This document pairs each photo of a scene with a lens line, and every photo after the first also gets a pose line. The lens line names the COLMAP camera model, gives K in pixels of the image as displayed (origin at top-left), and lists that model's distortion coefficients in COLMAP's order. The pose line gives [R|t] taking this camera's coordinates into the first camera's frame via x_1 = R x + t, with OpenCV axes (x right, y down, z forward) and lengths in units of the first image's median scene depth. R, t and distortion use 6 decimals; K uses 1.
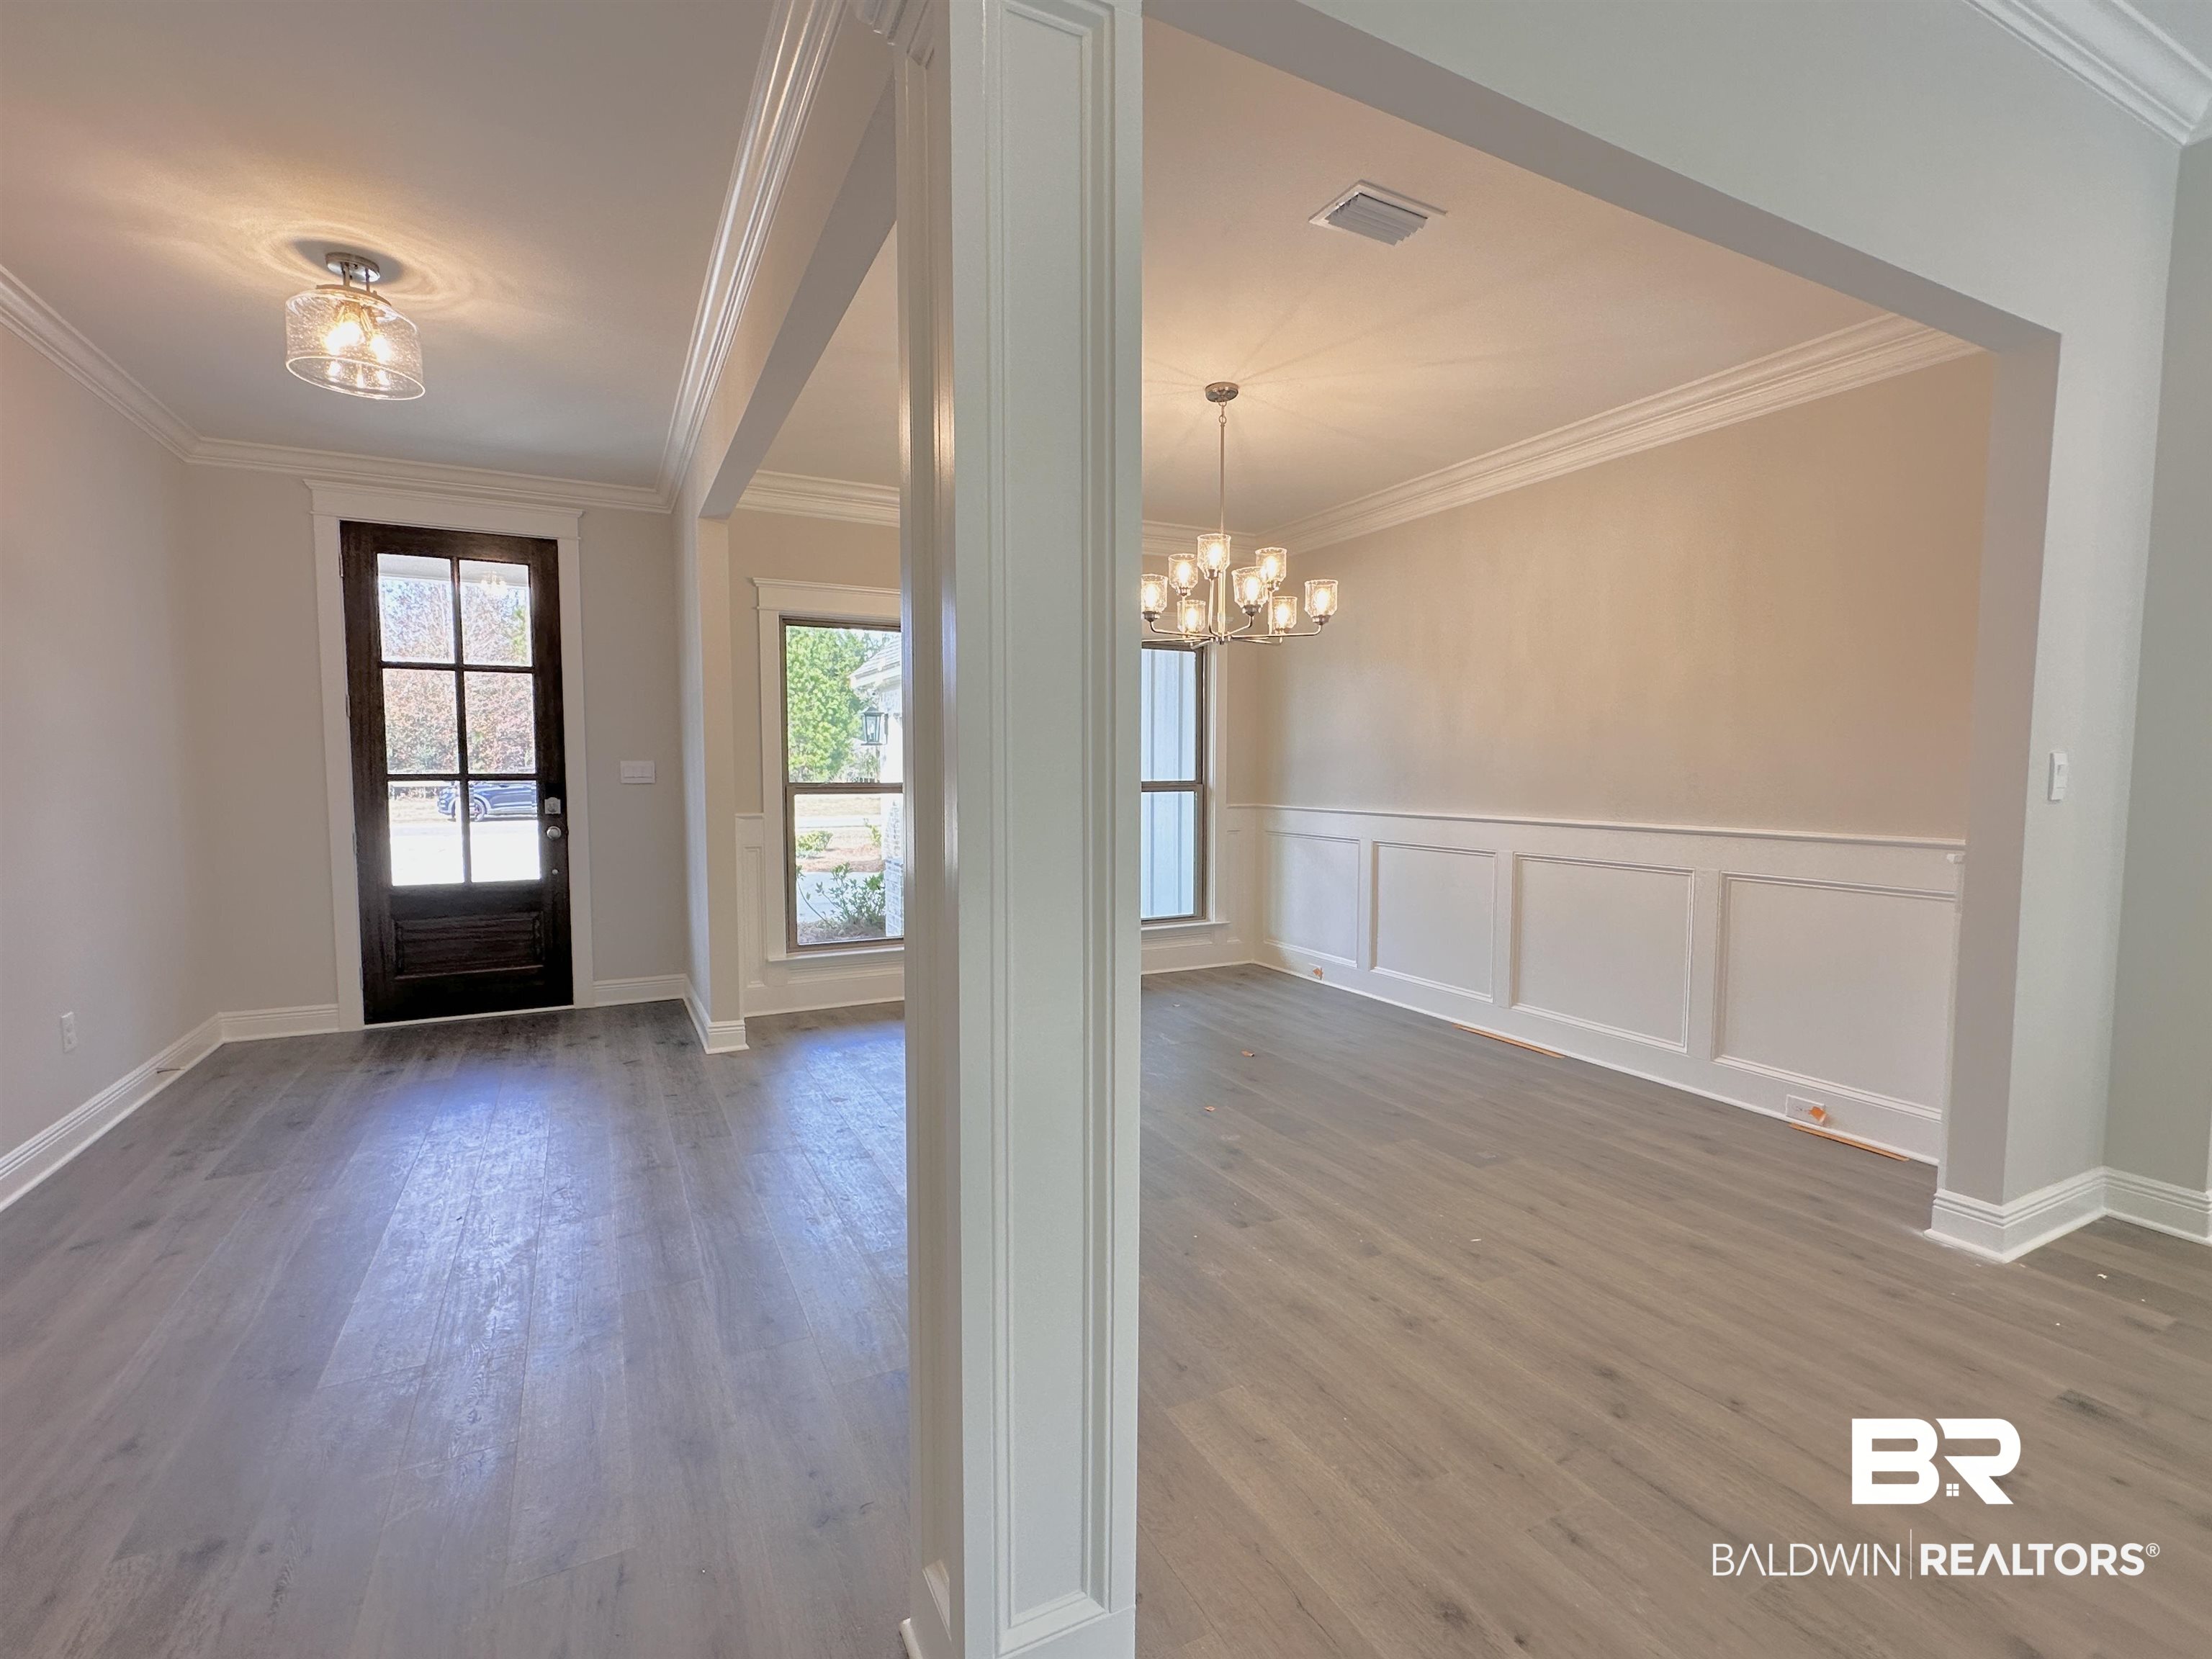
lens RADIAL K [[1001.6, 0, 1109.0], [0, 1001.6, 834.2], [0, 0, 1]] dist [0.001429, -0.000717]
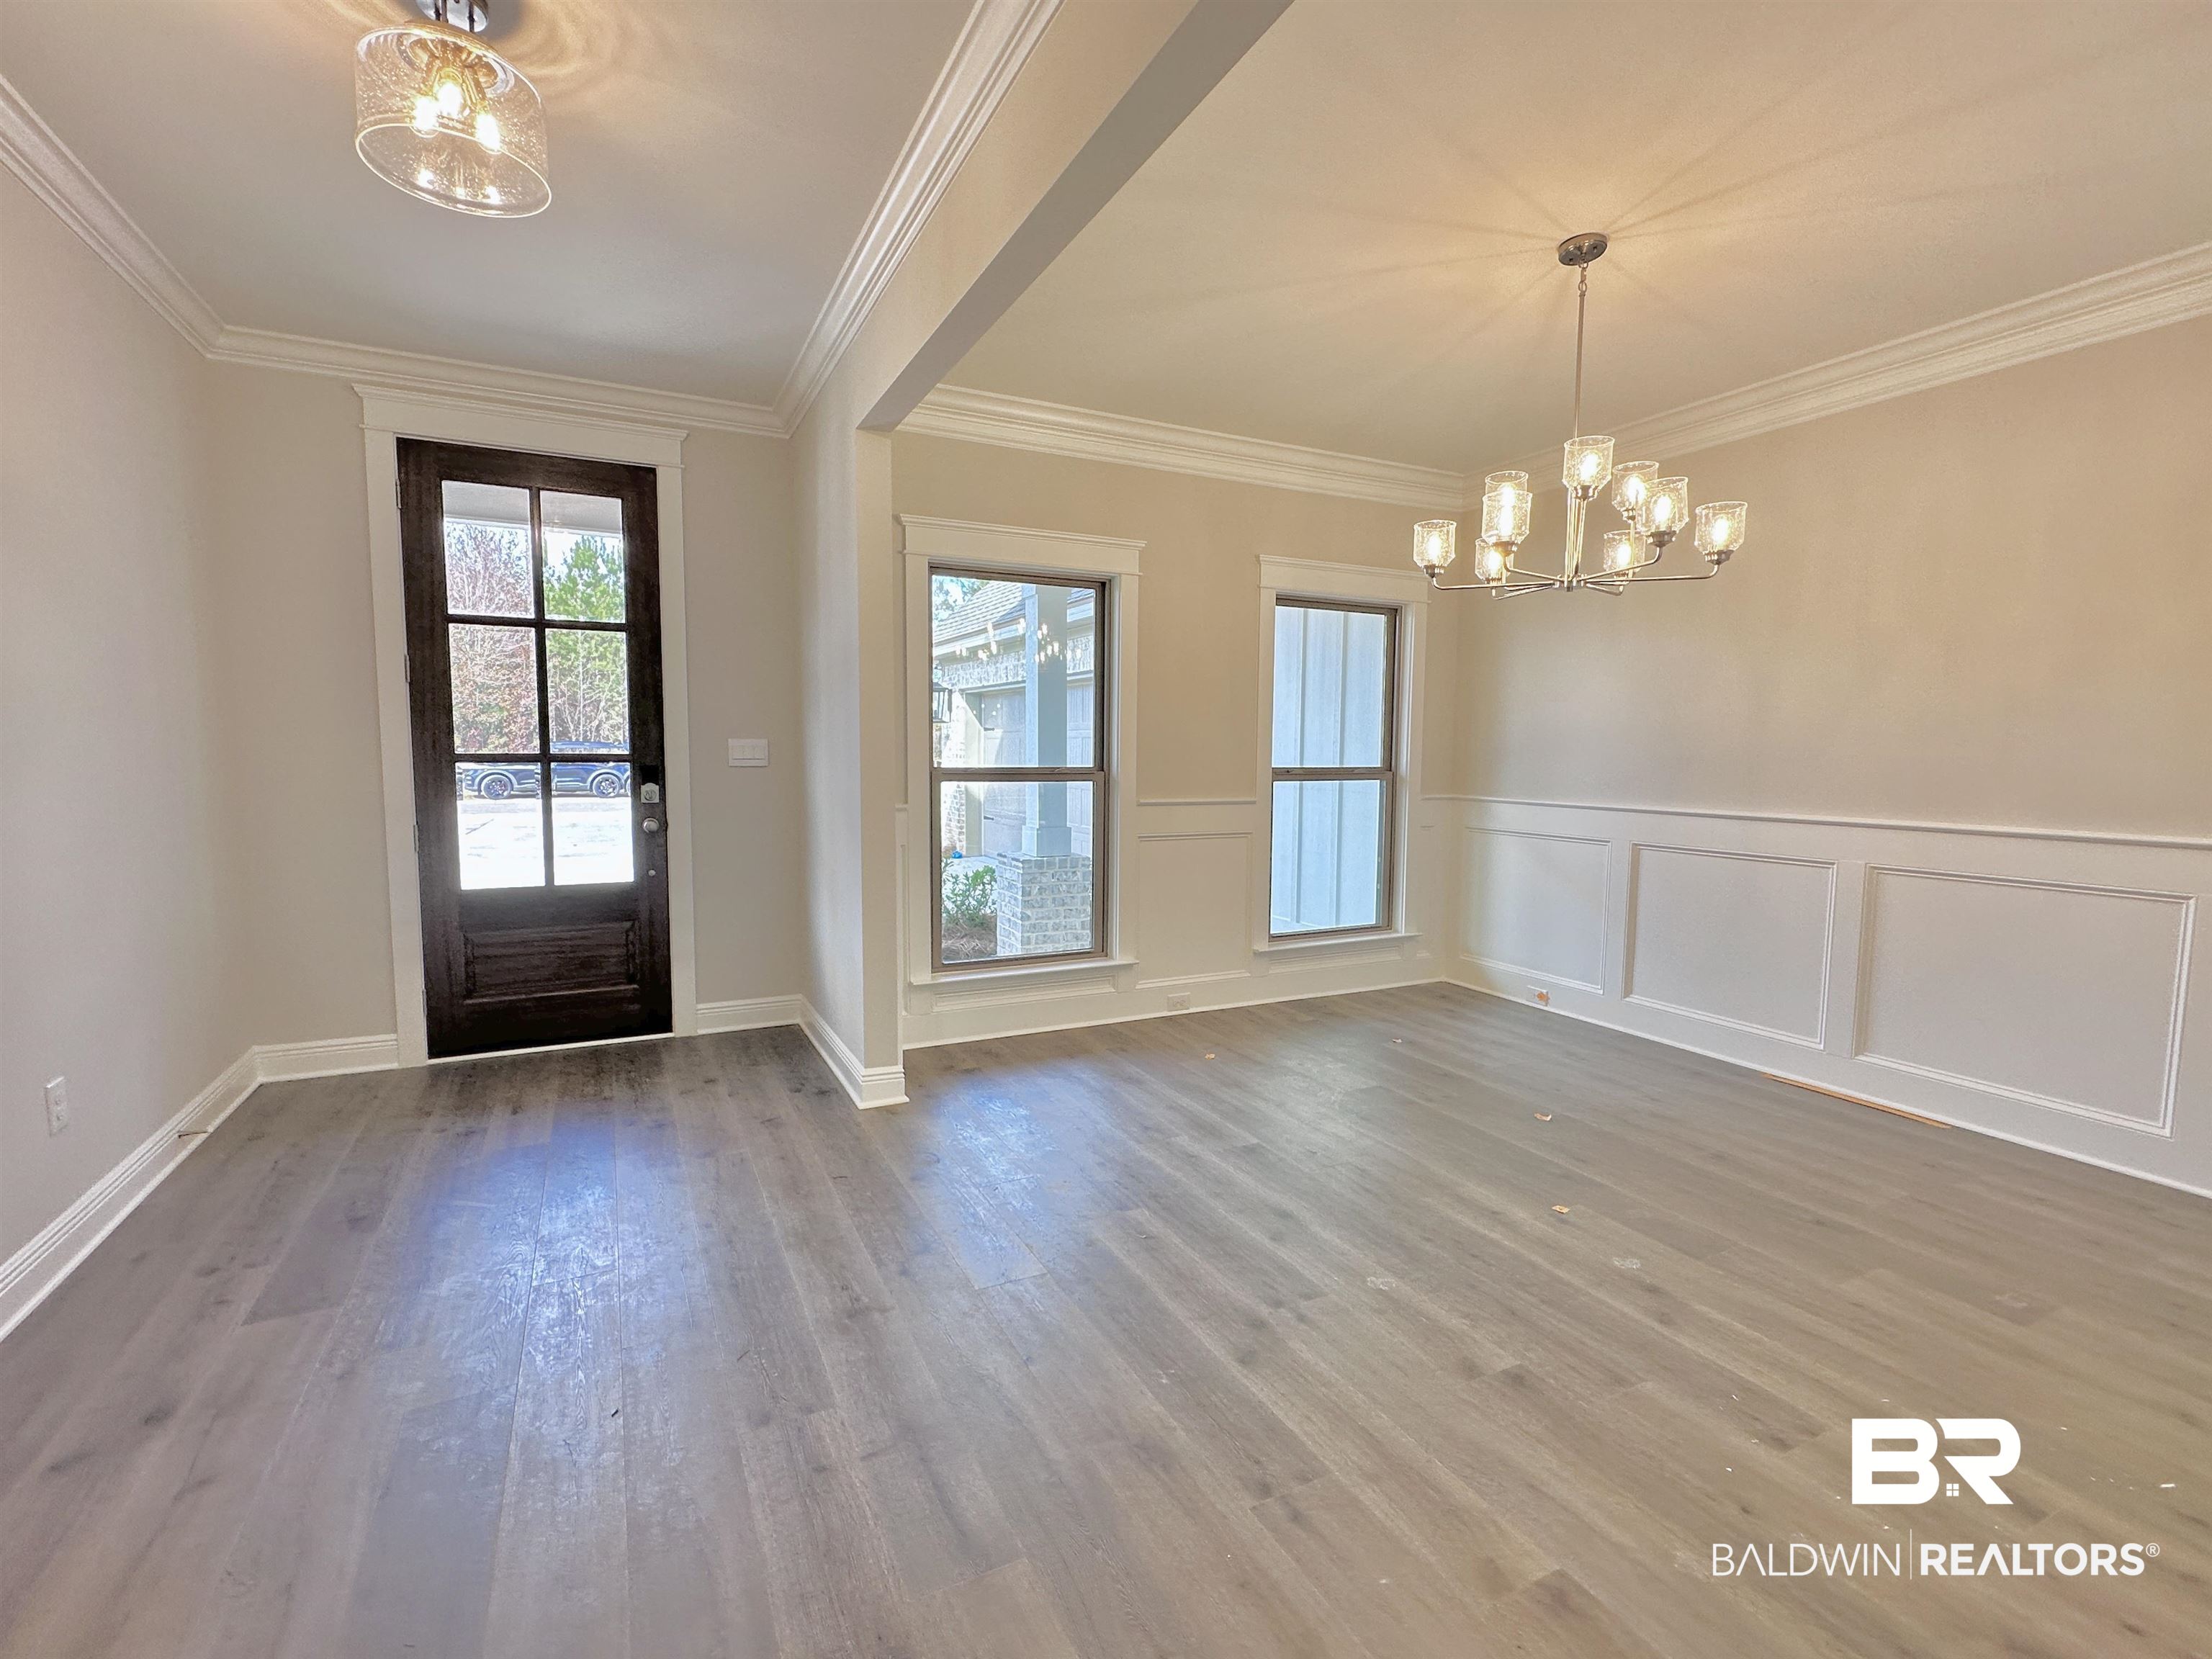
lens RADIAL K [[1001.6, 0, 1109.0], [0, 1001.6, 834.2], [0, 0, 1]] dist [0.001429, -0.000717]
pose [[0.999885, 0.008507, -0.012570, -0.180713], [-0.008253, 0.999762, 0.020186, -0.015685], [0.012739, -0.020080, 0.999717, 0.194399]]
